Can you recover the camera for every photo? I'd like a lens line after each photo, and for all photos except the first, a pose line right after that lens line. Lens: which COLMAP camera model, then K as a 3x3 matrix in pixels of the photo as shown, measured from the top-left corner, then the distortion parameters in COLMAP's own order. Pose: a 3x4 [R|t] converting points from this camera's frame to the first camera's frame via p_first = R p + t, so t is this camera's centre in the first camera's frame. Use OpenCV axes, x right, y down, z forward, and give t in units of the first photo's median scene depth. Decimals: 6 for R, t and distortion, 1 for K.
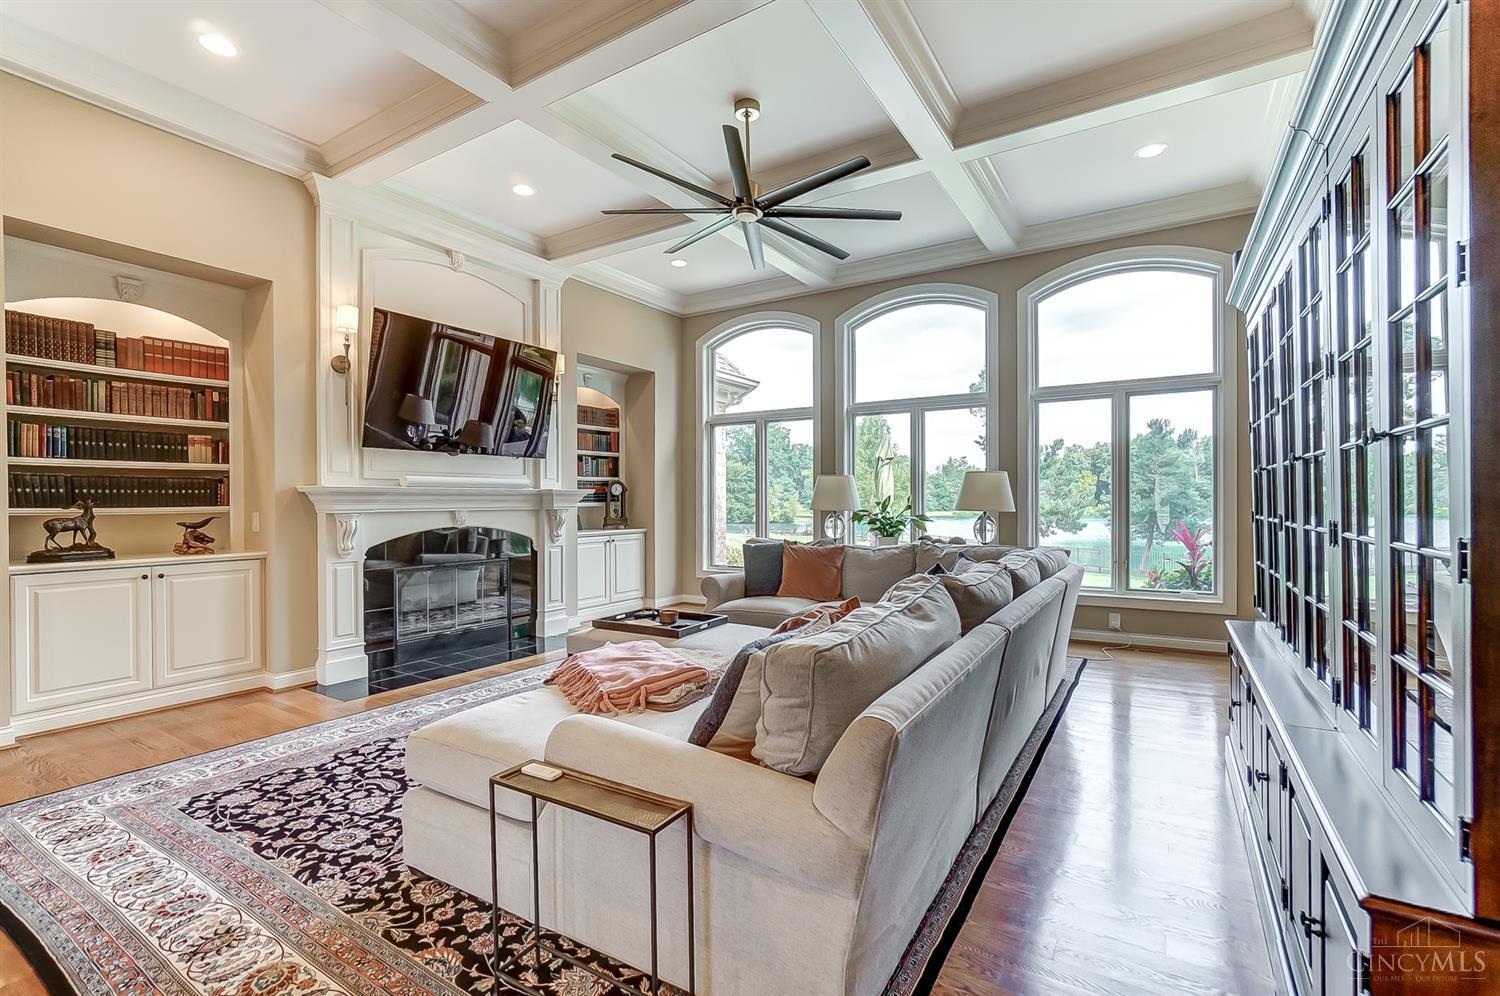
lens RADIAL K [[670.3, 0, 746.9], [0, 670.3, 523.1], [0, 0, 1]] dist [-0.024436, 0.008961]
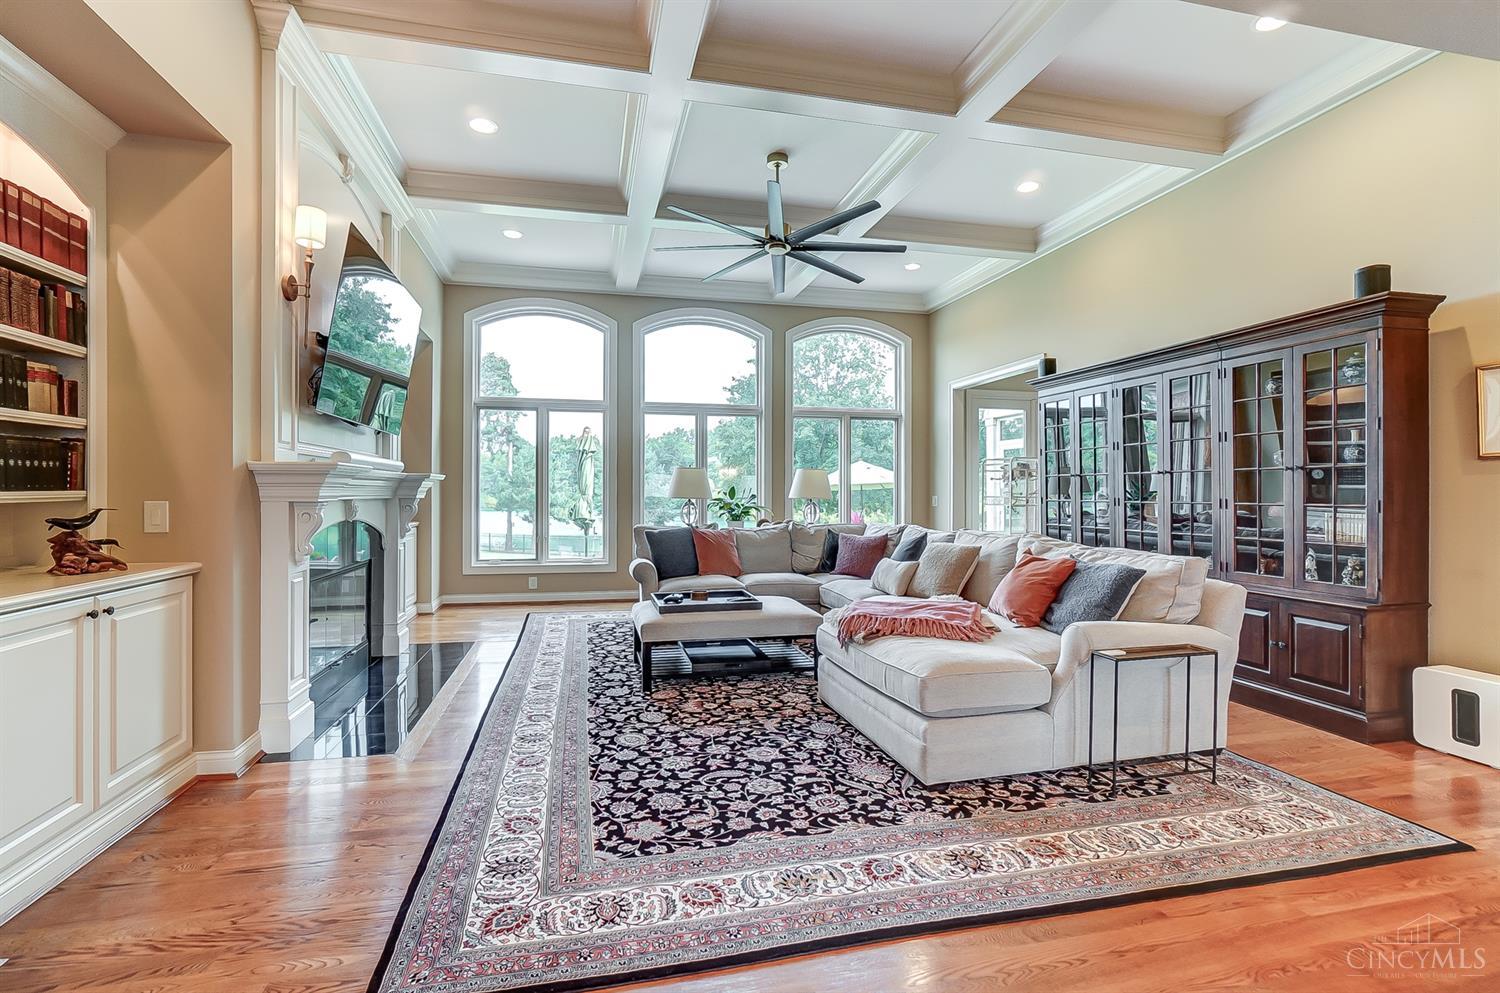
lens RADIAL K [[670.3, 0, 742.7], [0, 670.3, 510.2], [0, 0, 1]] dist [-0.024436, 0.008961]
pose [[0.708262, -0.012303, 0.705843, -1.183646], [0.018668, 0.999825, -0.001305, 0.005546], [-0.705703, 0.014101, 0.708367, 0.272318]]
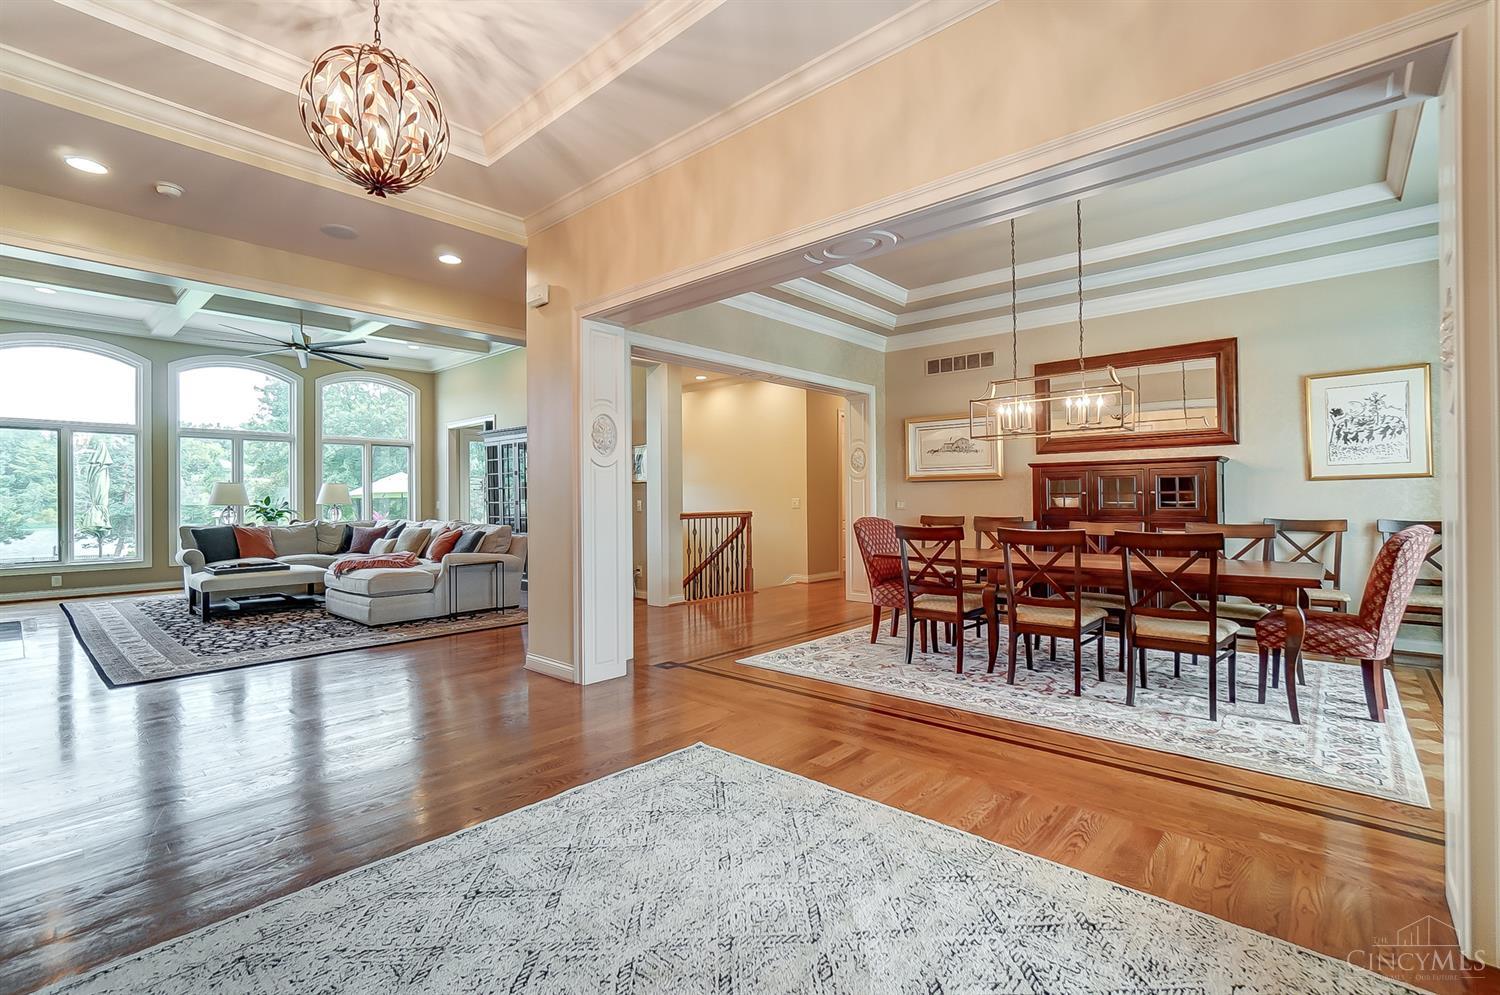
lens RADIAL K [[670.3, 0, 742.6], [0, 670.3, 499.1], [0, 0, 1]] dist [-0.024436, 0.008961]
pose [[0.182246, 0.000280, 0.983253, -2.201379], [0.040996, 0.999128, -0.007883, 0.050371], [-0.982398, 0.041746, 0.182076, -0.790822]]
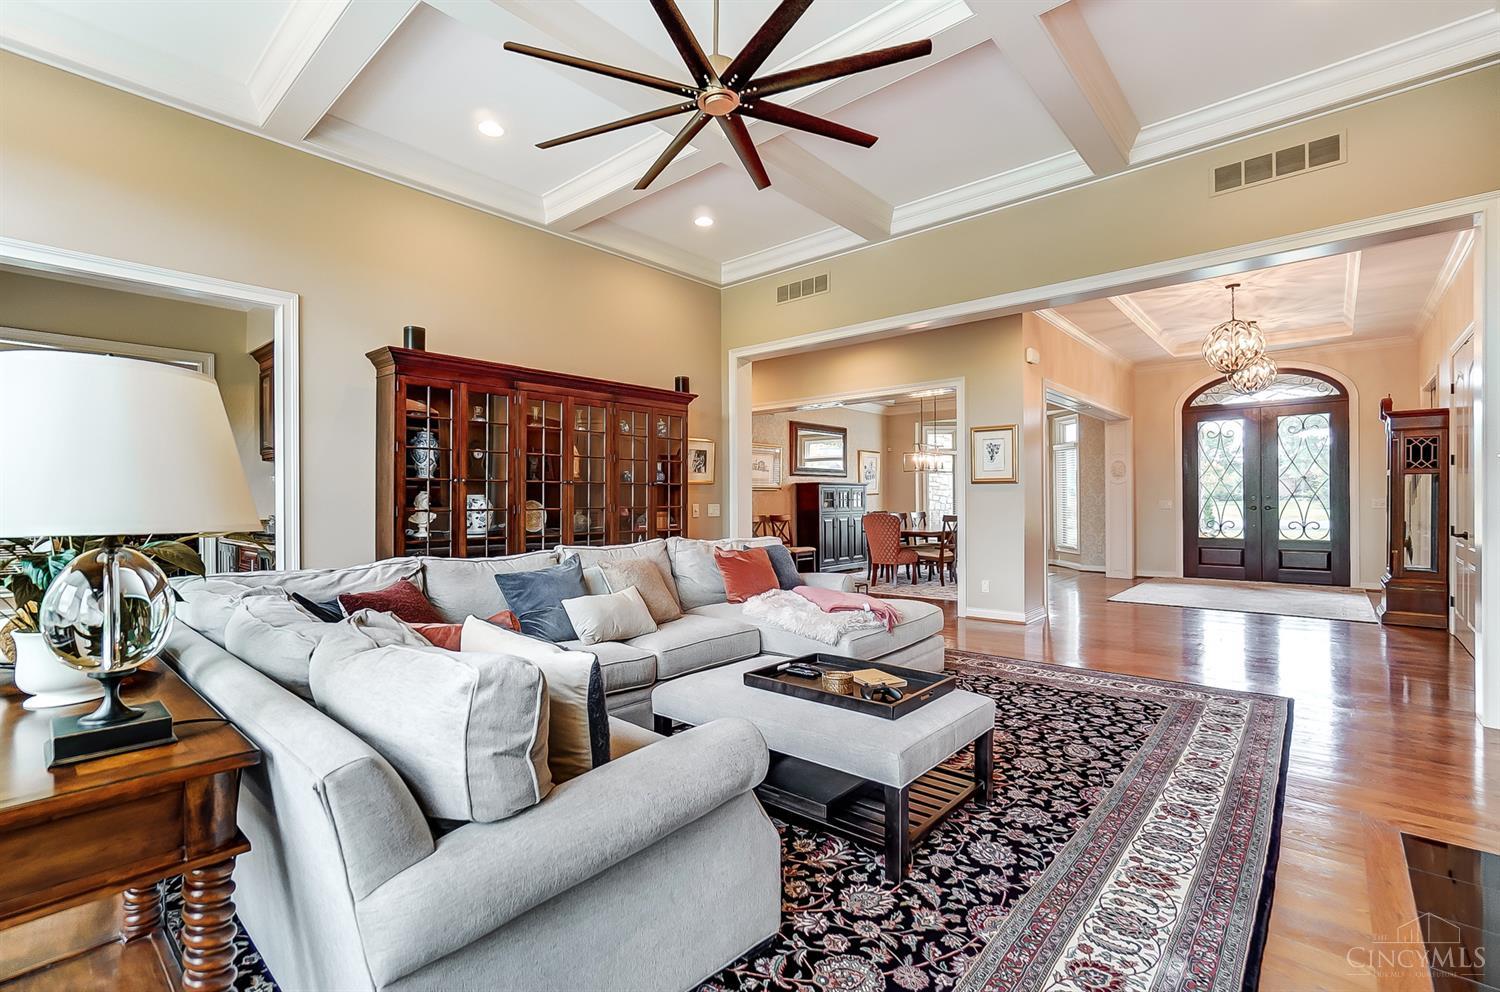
lens RADIAL K [[670.3, 0, 744.0], [0, 670.3, 507.0], [0, 0, 1]] dist [-0.024436, 0.008961]
pose [[-0.984670, 0.008101, 0.174241, -0.201055], [0.015922, 0.998925, 0.043535, -0.068424], [-0.173701, 0.045642, -0.983740, 2.302797]]
